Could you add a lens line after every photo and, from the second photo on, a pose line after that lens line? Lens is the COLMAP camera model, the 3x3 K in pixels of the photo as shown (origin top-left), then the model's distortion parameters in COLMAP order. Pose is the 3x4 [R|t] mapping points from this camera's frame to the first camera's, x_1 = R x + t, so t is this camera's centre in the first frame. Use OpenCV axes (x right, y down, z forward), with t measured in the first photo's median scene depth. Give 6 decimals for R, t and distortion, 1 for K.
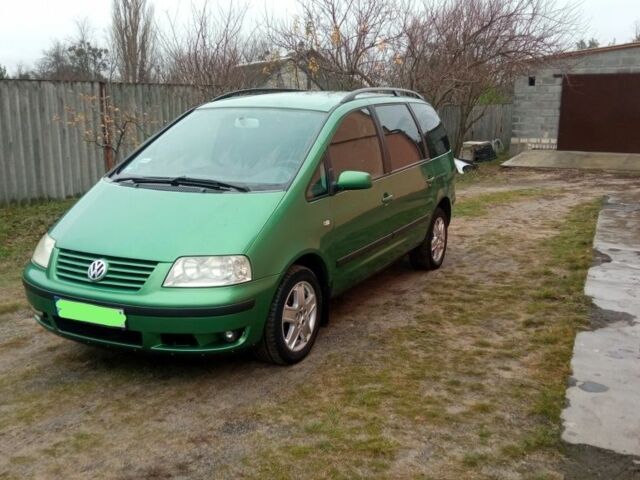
lens RADIAL K [[693.4, 0, 316.9], [0, 693.4, 240.8], [0, 0, 1]] dist [0.077184, 0.000000]
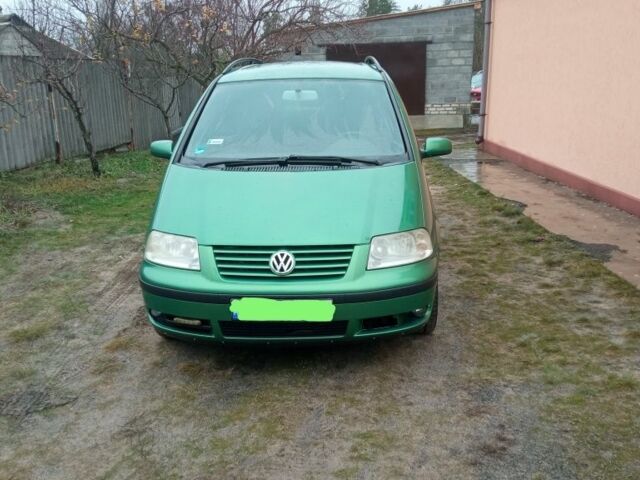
lens RADIAL K [[693.4, 0, 323.2], [0, 693.4, 239.8], [0, 0, 1]] dist [0.077184, 0.000000]
pose [[0.900995, -0.120971, 0.416622, -0.603535], [0.104187, 0.992568, 0.062887, -0.036859], [-0.421133, -0.013254, 0.906902, 0.150844]]
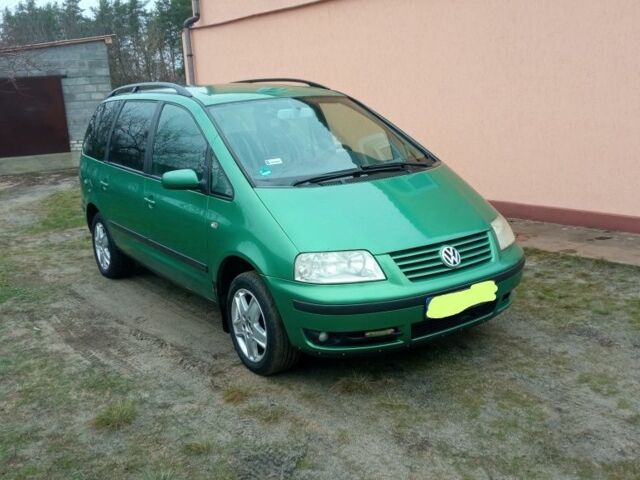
lens RADIAL K [[693.4, 0, 318.0], [0, 693.4, 237.0], [0, 0, 1]] dist [0.077184, 0.000000]
pose [[0.444363, -0.208085, 0.871345, -1.171246], [0.226315, 0.967176, 0.115555, -0.131551], [-0.866789, 0.145850, 0.476870, 0.655288]]
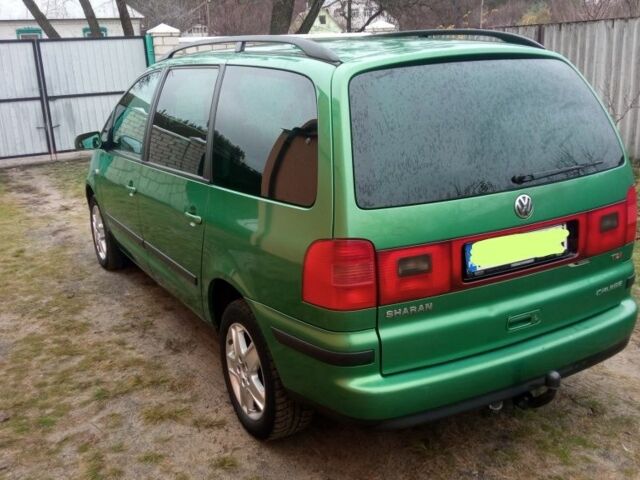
lens RADIAL K [[693.4, 0, 317.4], [0, 693.4, 240.7], [0, 0, 1]] dist [0.077184, 0.000000]
pose [[-0.553724, 0.250151, -0.794238, 0.803823], [-0.130143, 0.916091, 0.379262, -0.430785], [0.822467, 0.313372, -0.474706, 2.011066]]
